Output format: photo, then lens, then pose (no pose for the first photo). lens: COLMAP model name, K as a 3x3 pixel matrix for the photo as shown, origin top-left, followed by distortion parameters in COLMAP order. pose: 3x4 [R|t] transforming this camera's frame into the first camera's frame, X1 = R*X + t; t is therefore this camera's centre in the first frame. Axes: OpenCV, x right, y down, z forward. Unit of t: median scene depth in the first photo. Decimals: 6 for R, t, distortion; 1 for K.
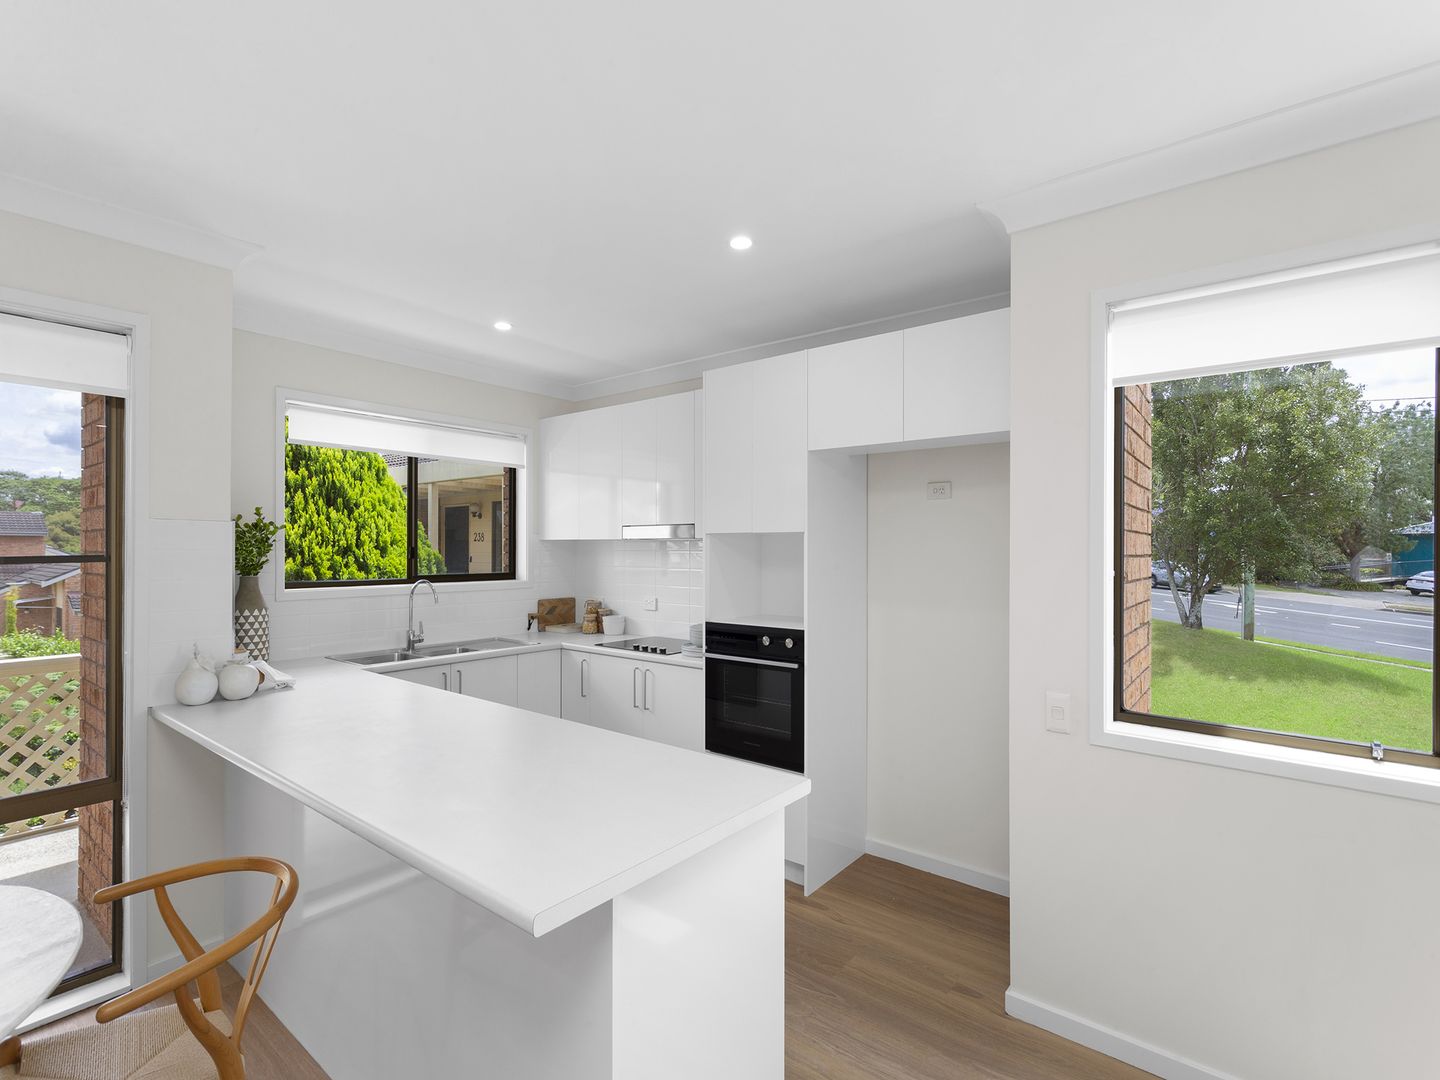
lens RADIAL K [[676.8, 0, 712.3], [0, 676.8, 545.6], [0, 0, 1]] dist [0.004349, 0.000361]
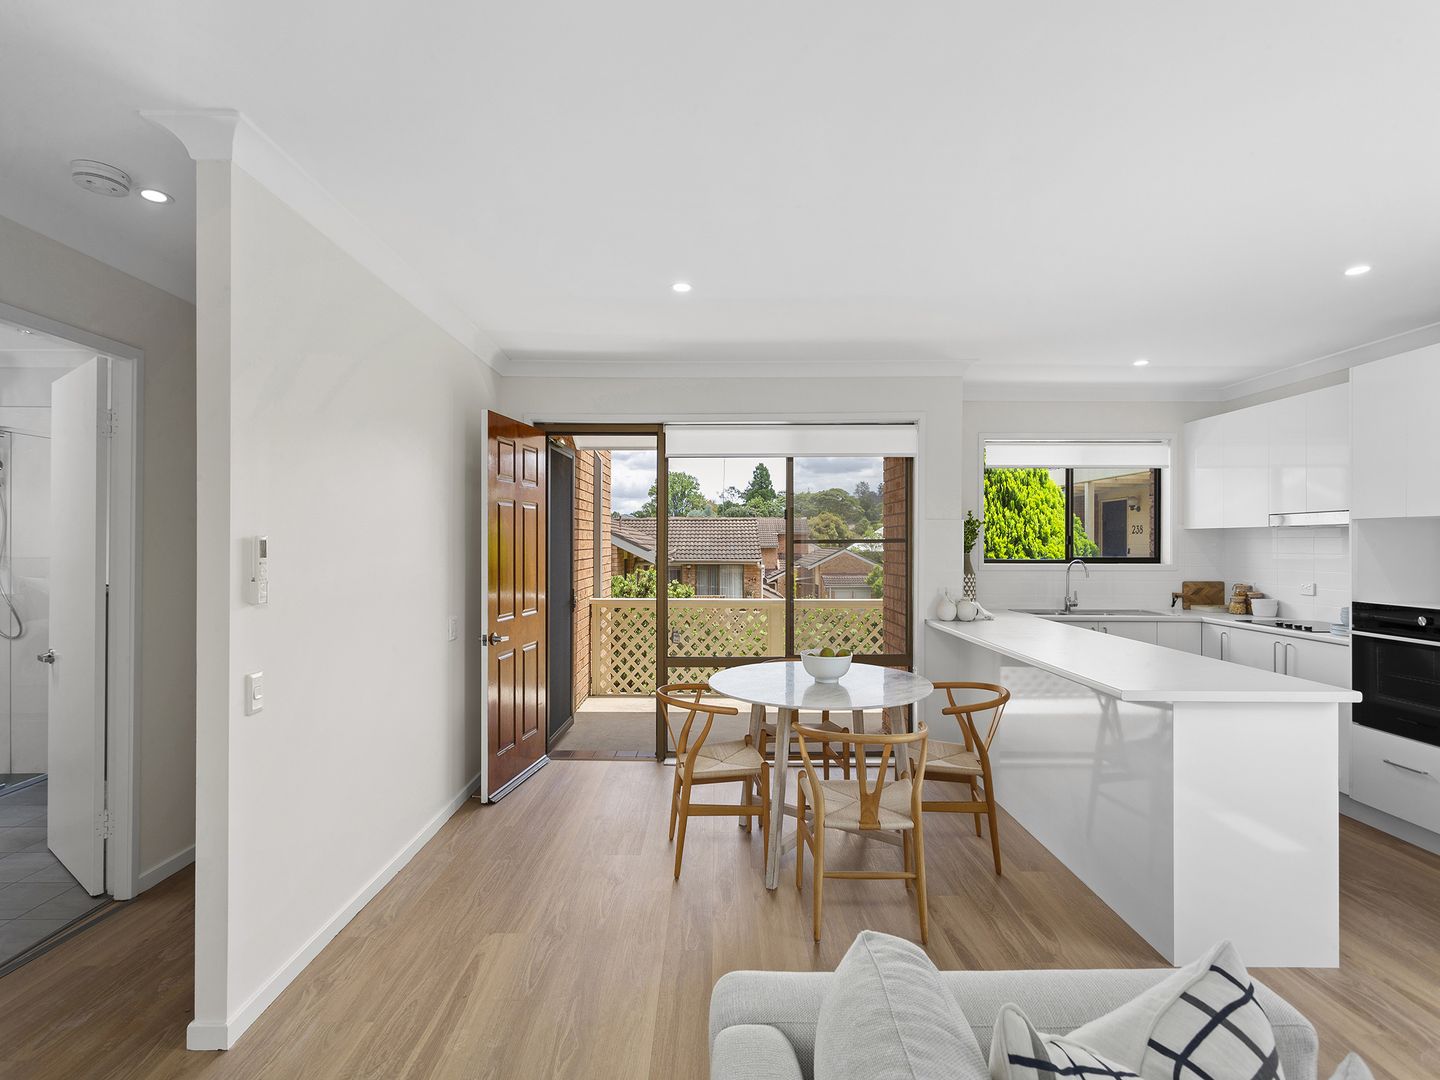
lens RADIAL K [[676.8, 0, 712.3], [0, 676.8, 545.6], [0, 0, 1]] dist [0.004349, 0.000361]
pose [[0.618305, 0.001861, -0.785936, 0.151613], [0.003235, 0.999983, 0.004914, 0.011260], [0.785932, -0.005581, 0.618288, -0.333164]]
